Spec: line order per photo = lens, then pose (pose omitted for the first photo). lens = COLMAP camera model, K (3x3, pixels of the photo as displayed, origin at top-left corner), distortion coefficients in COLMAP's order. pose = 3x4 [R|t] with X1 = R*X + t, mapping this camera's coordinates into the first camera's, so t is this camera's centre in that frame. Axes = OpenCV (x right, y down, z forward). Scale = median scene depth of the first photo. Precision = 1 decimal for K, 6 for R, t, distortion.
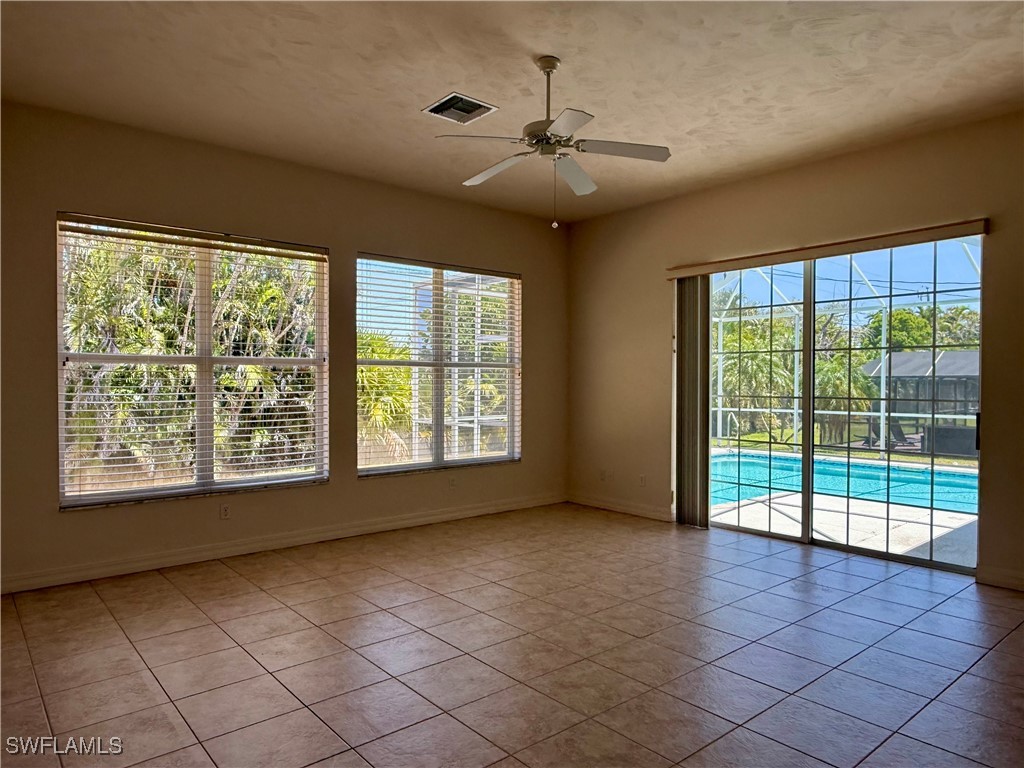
lens RADIAL K [[669.4, 0, 501.2], [0, 669.4, 389.8], [0, 0, 1]] dist [-0.007898, 0.005366]
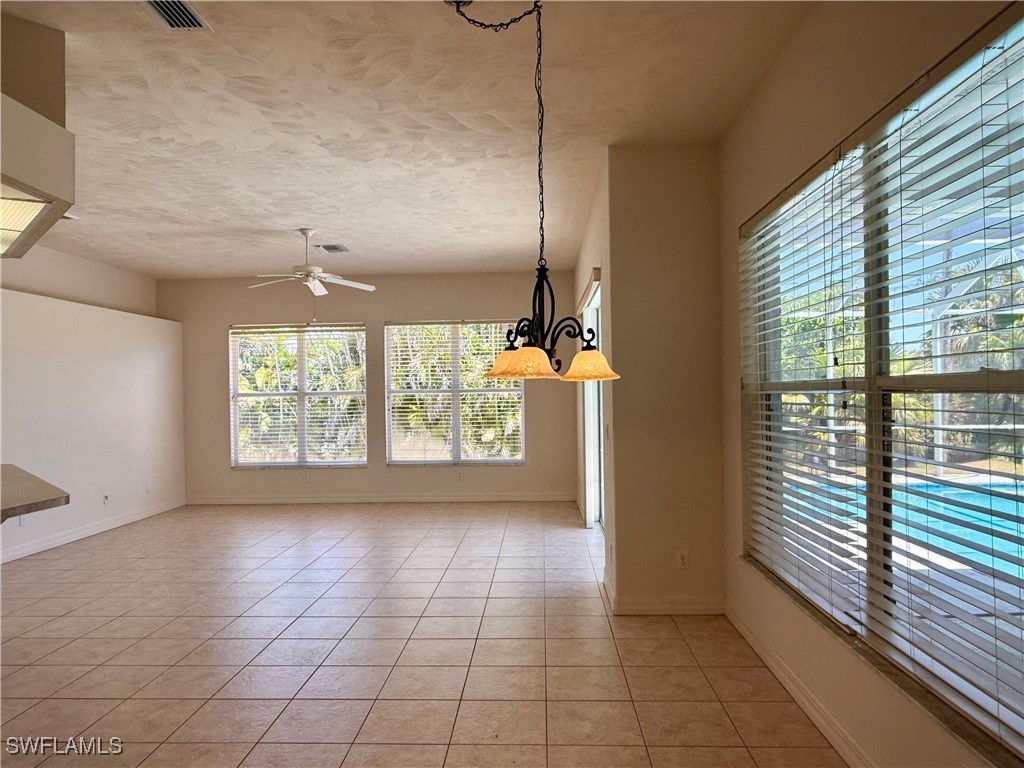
lens RADIAL K [[688.8, 0, 508.3], [0, 688.8, 389.8], [0, 0, 1]] dist [0.004796, 0.002539]
pose [[0.732503, -0.017271, -0.680545, 1.234518], [0.007175, 0.999818, -0.017651, -0.018398], [0.680726, 0.008046, 0.732494, 0.011693]]
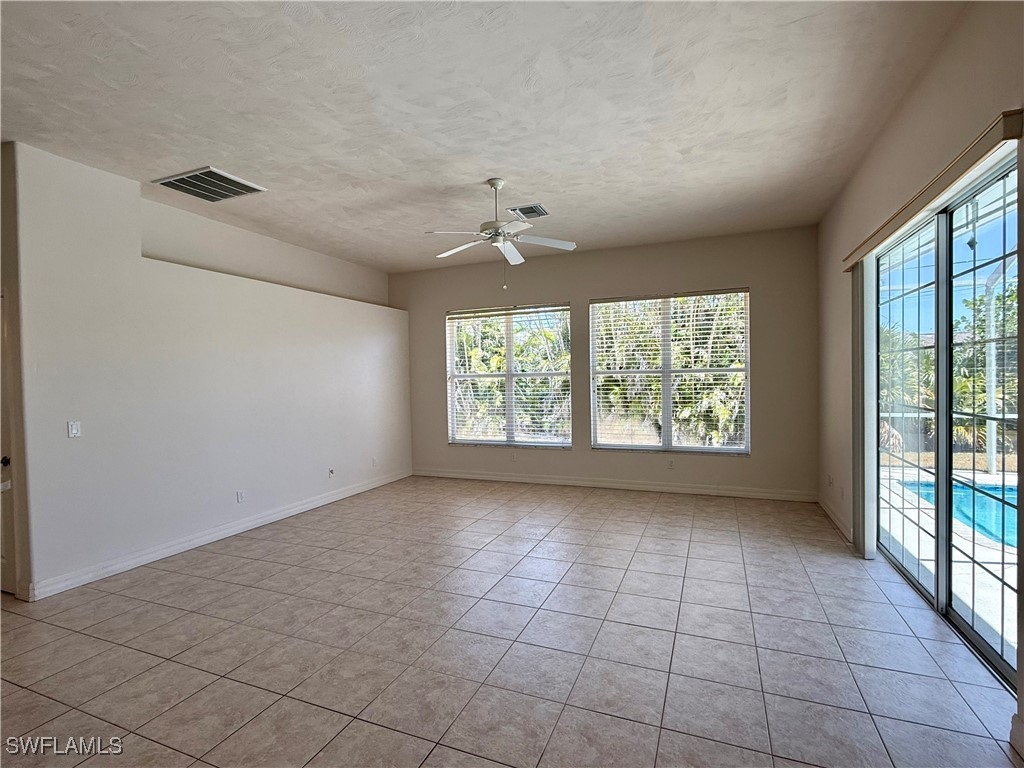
lens RADIAL K [[489.0, 0, 515.4], [0, 489.0, 386.6], [0, 0, 1]] dist [-0.002812, -0.000772]
pose [[0.466451, 0.004218, -0.884537, 0.771883], [0.004539, 0.999964, 0.007162, -0.021958], [0.884535, -0.007356, 0.466415, 0.372611]]
